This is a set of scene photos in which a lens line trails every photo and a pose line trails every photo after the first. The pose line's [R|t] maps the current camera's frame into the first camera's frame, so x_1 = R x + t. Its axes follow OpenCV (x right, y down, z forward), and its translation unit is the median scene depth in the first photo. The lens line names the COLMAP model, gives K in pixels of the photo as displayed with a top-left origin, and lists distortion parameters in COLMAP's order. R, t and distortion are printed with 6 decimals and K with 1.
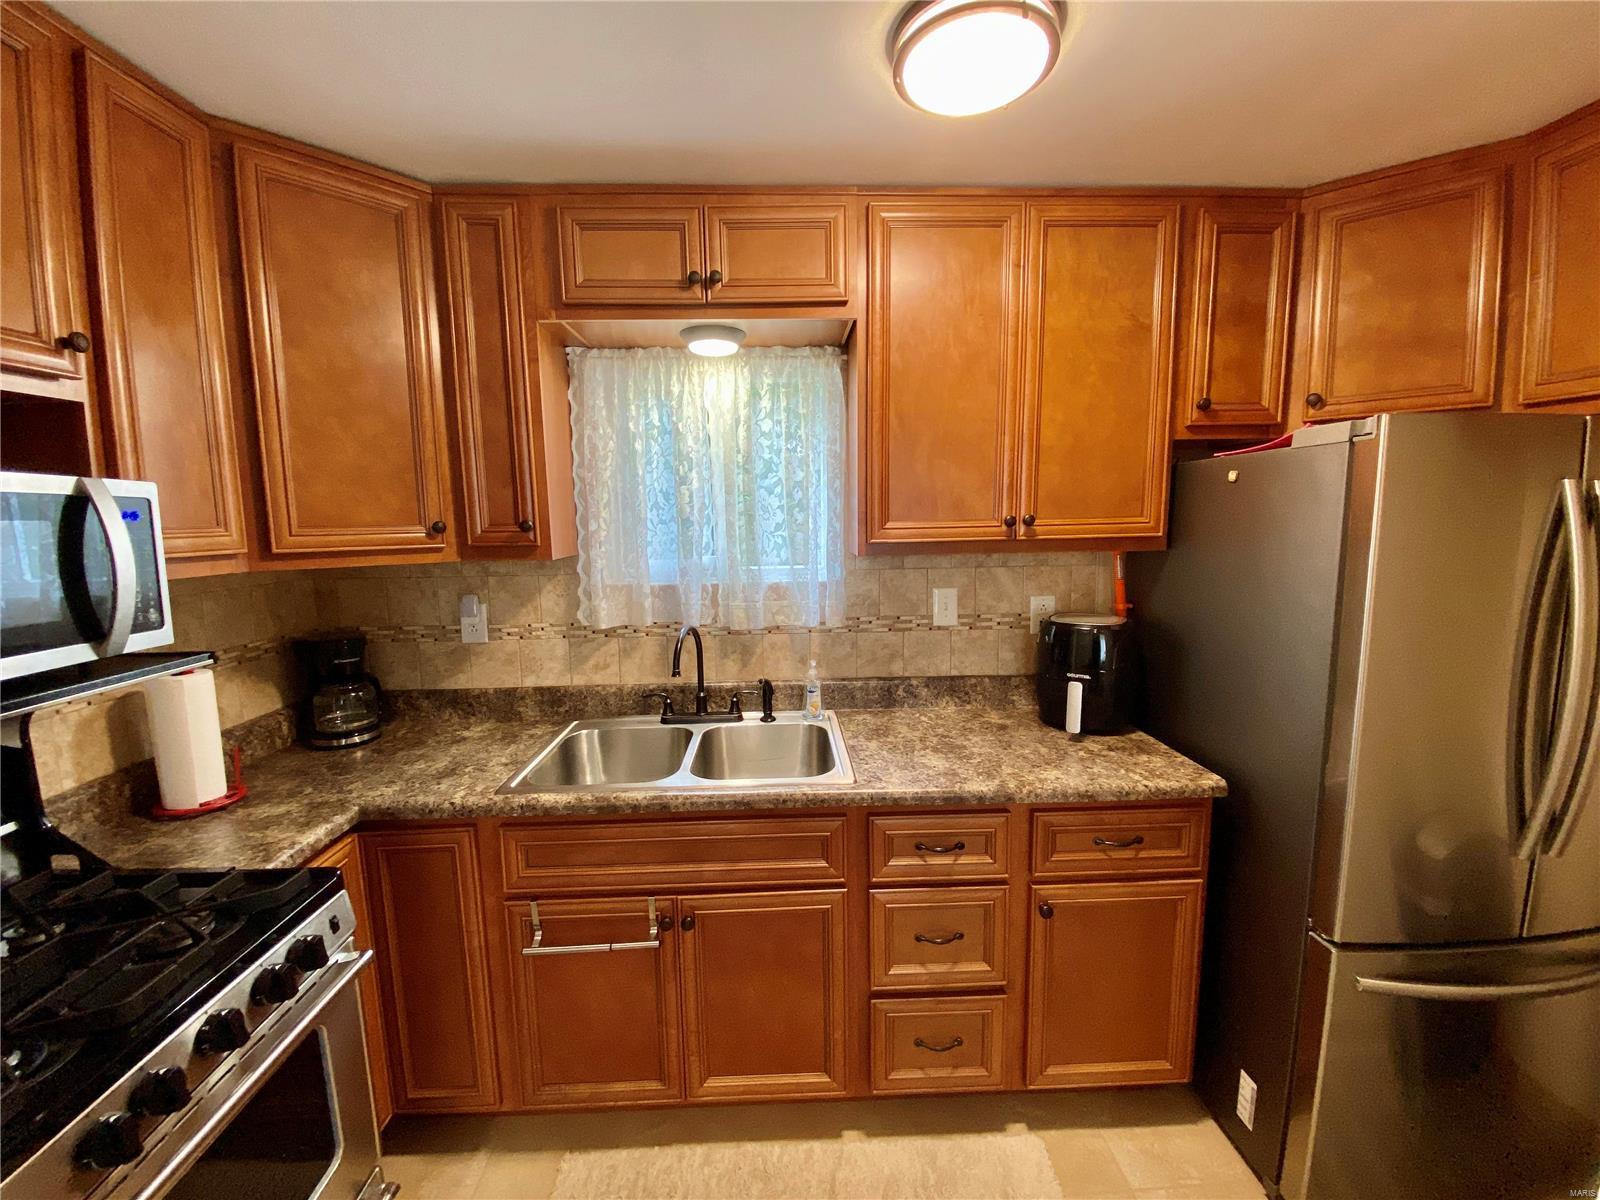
lens RADIAL K [[652.4, 0, 796.5], [0, 652.4, 600.1], [0, 0, 1]] dist [0.032053, -0.030430]
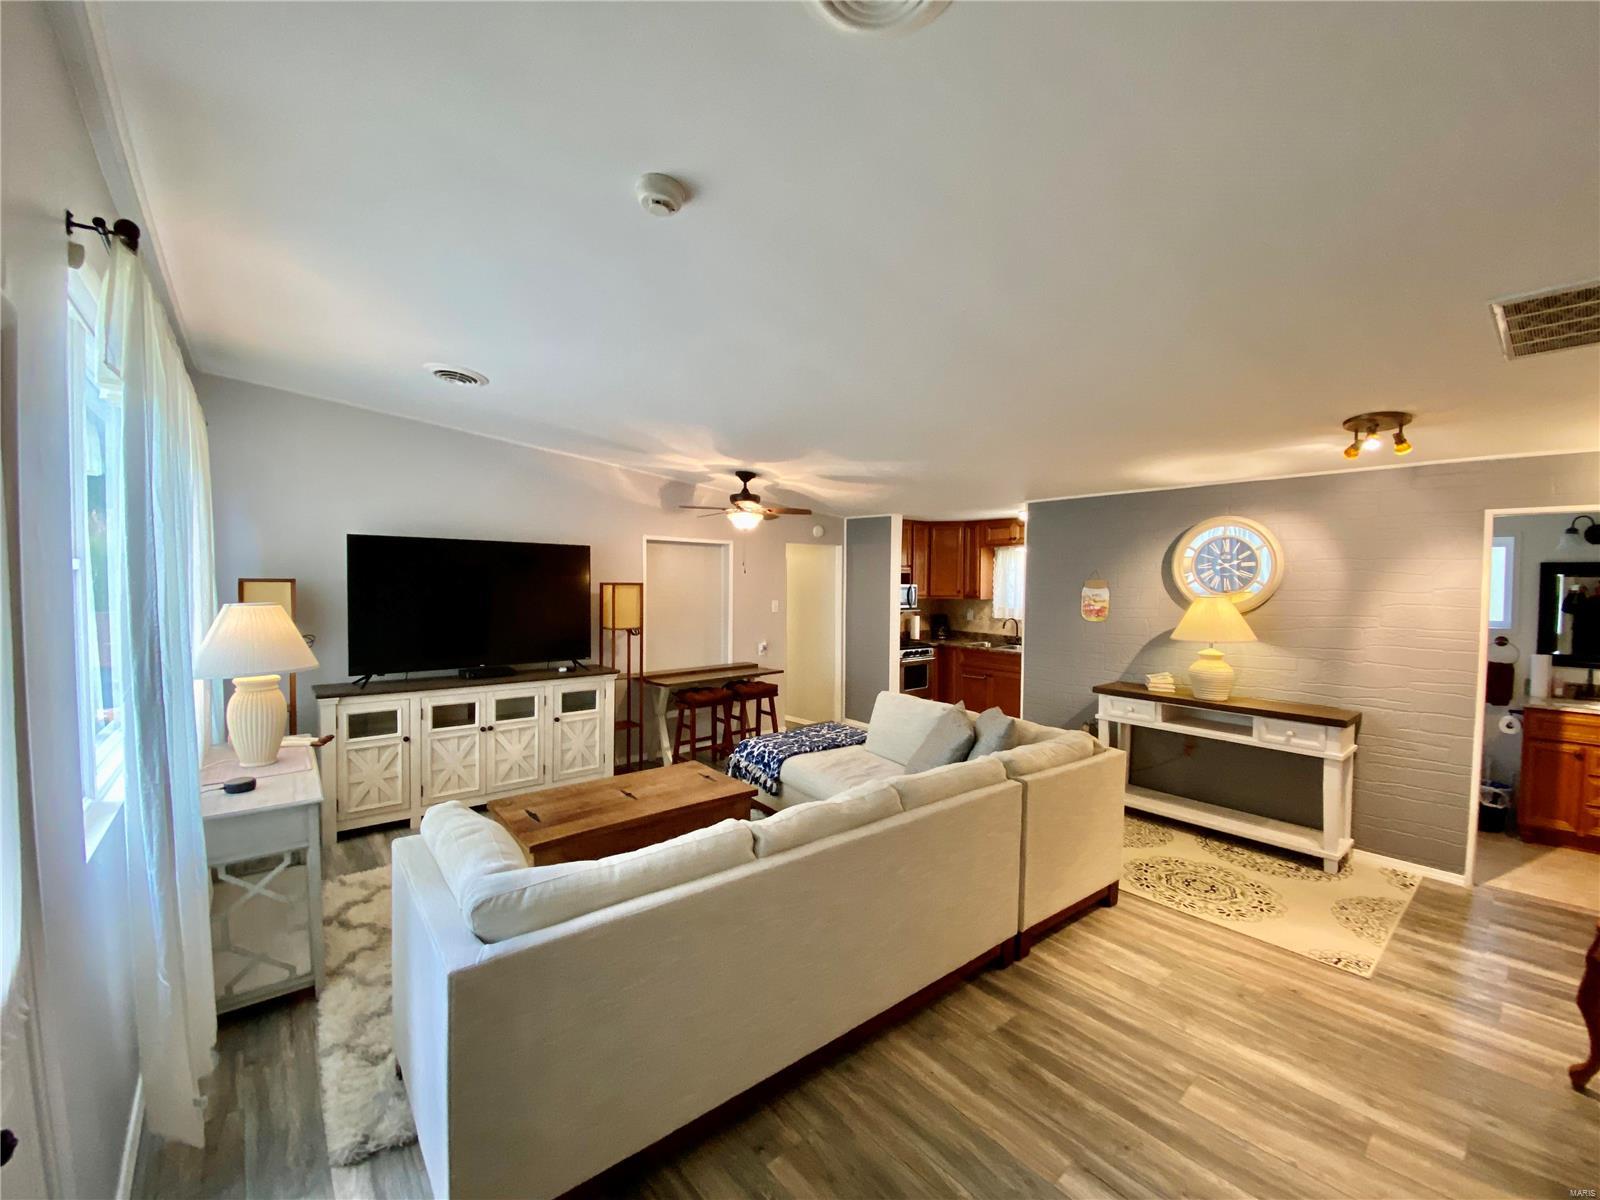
lens RADIAL K [[652.4, 0, 796.5], [0, 652.4, 600.1], [0, 0, 1]] dist [0.032053, -0.030430]
pose [[0.613948, 0.044507, -0.788090, 2.239394], [-0.114022, 0.992938, -0.032751, 0.219102], [0.781068, 0.109967, 0.614688, -2.565828]]
